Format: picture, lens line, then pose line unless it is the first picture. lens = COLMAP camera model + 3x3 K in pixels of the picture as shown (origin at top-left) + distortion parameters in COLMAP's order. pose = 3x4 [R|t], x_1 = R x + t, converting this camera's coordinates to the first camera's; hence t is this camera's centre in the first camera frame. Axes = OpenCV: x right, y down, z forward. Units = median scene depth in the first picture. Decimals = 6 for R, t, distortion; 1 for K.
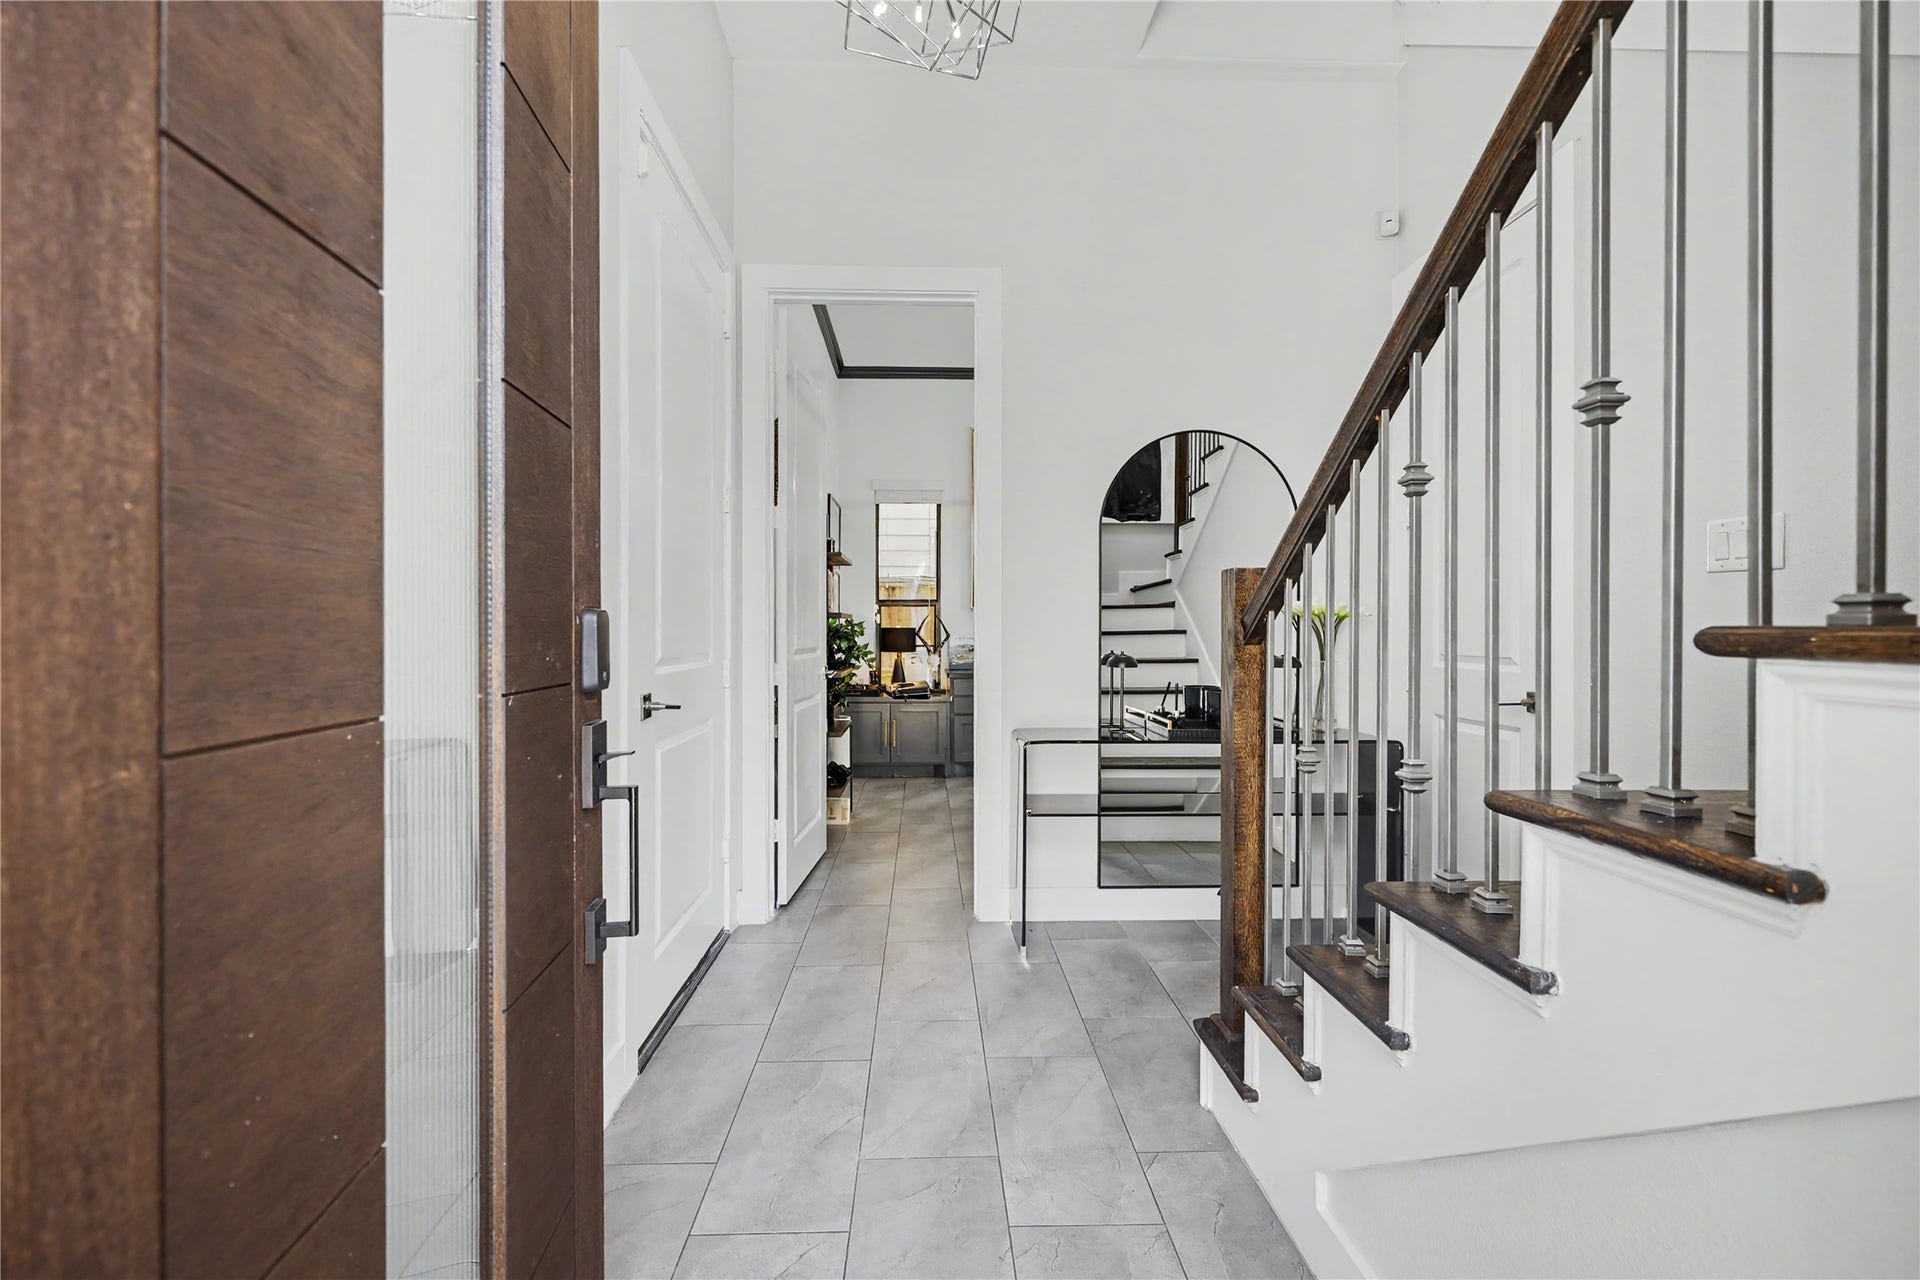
lens RADIAL K [[796.7, 0, 957.4], [0, 796.7, 631.3], [0, 0, 1]] dist [0.001563, 0.000182]
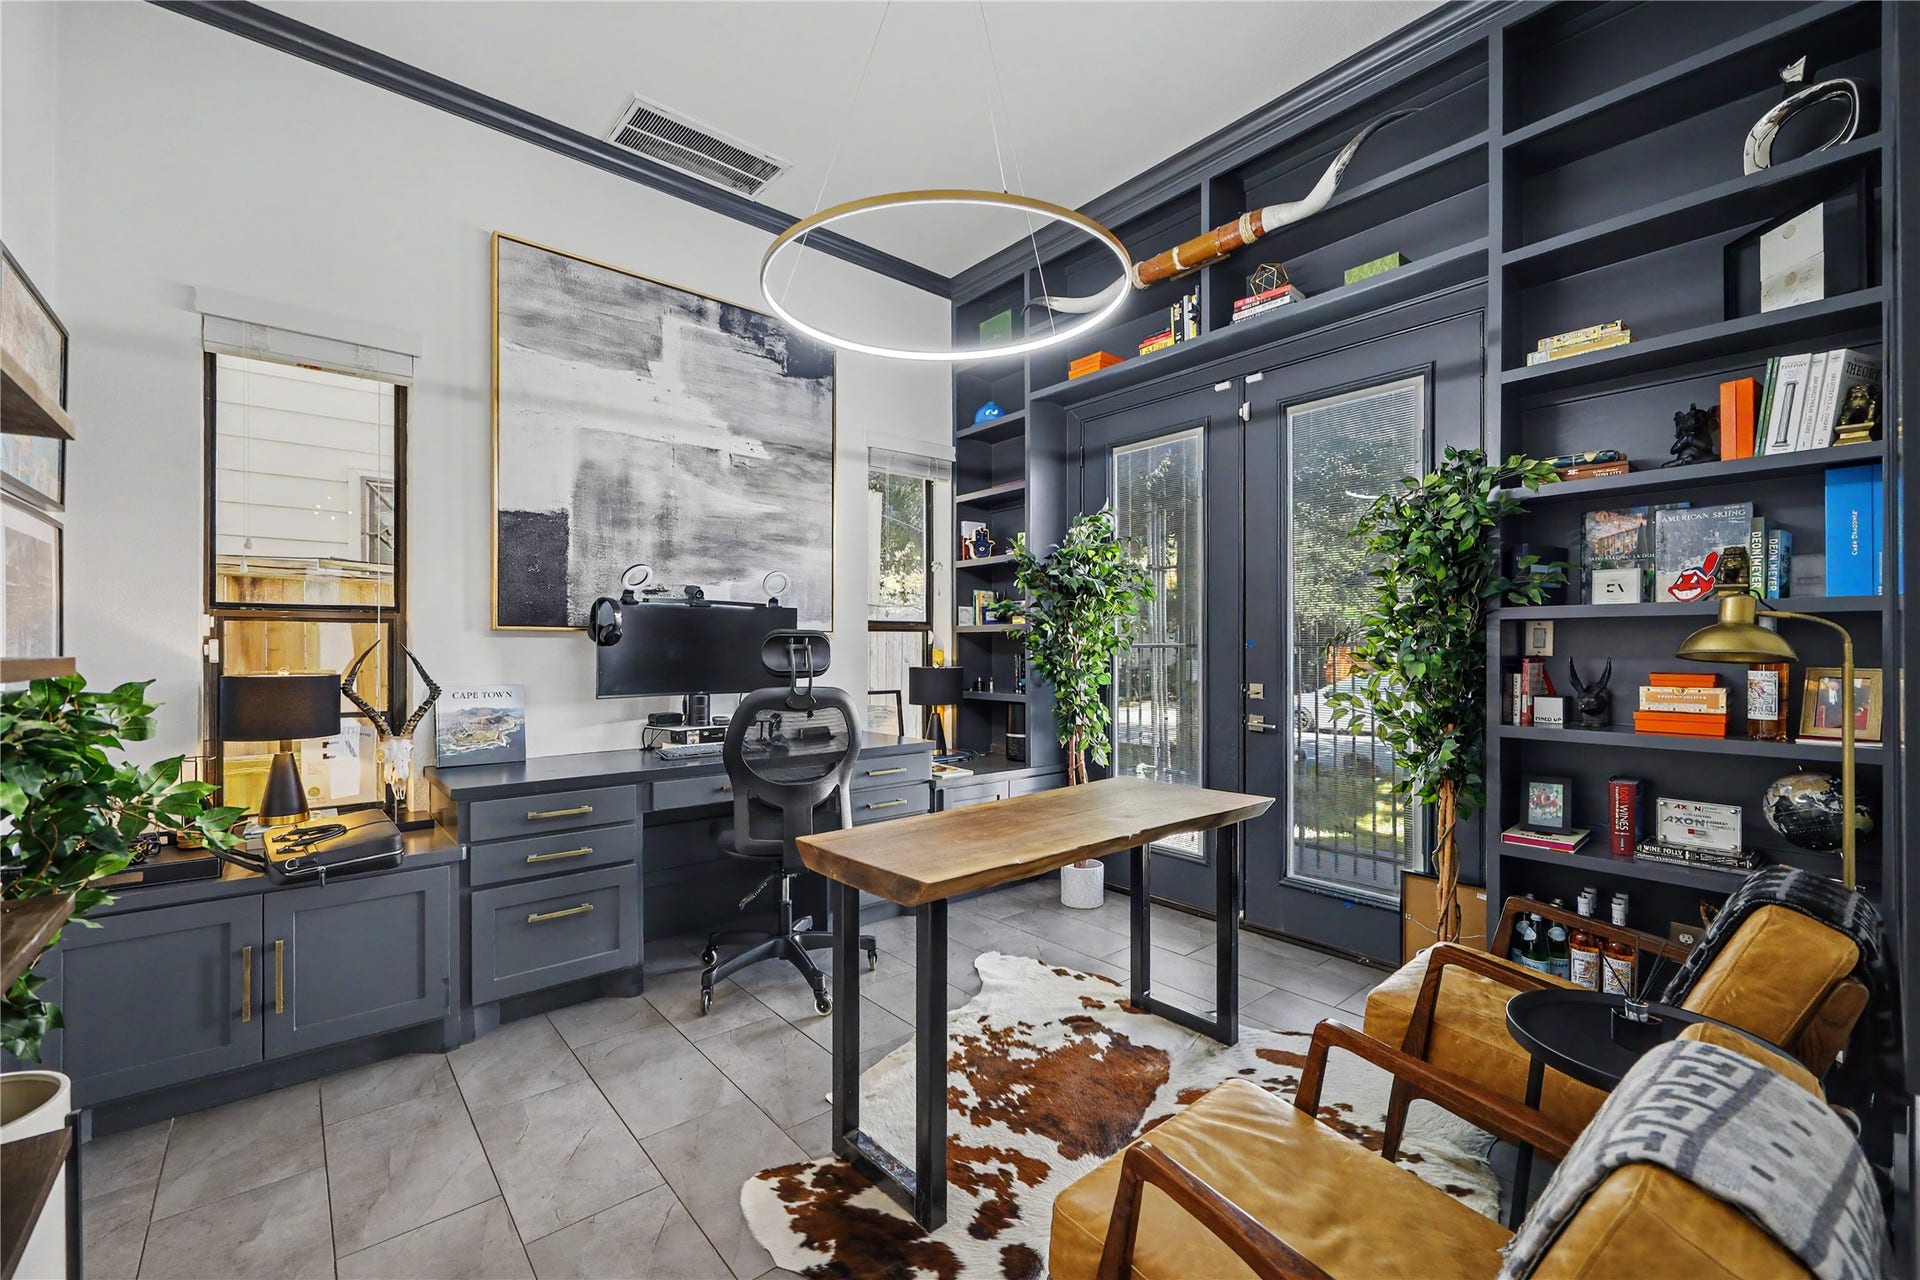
lens RADIAL K [[796.7, 0, 957.6], [0, 796.7, 640.8], [0, 0, 1]] dist [0.001563, 0.000182]
pose [[0.786585, 0.003731, 0.617471, -0.054641], [0.006083, 0.999886, -0.013790, -0.013785], [-0.617452, 0.014603, 0.786473, 0.482590]]
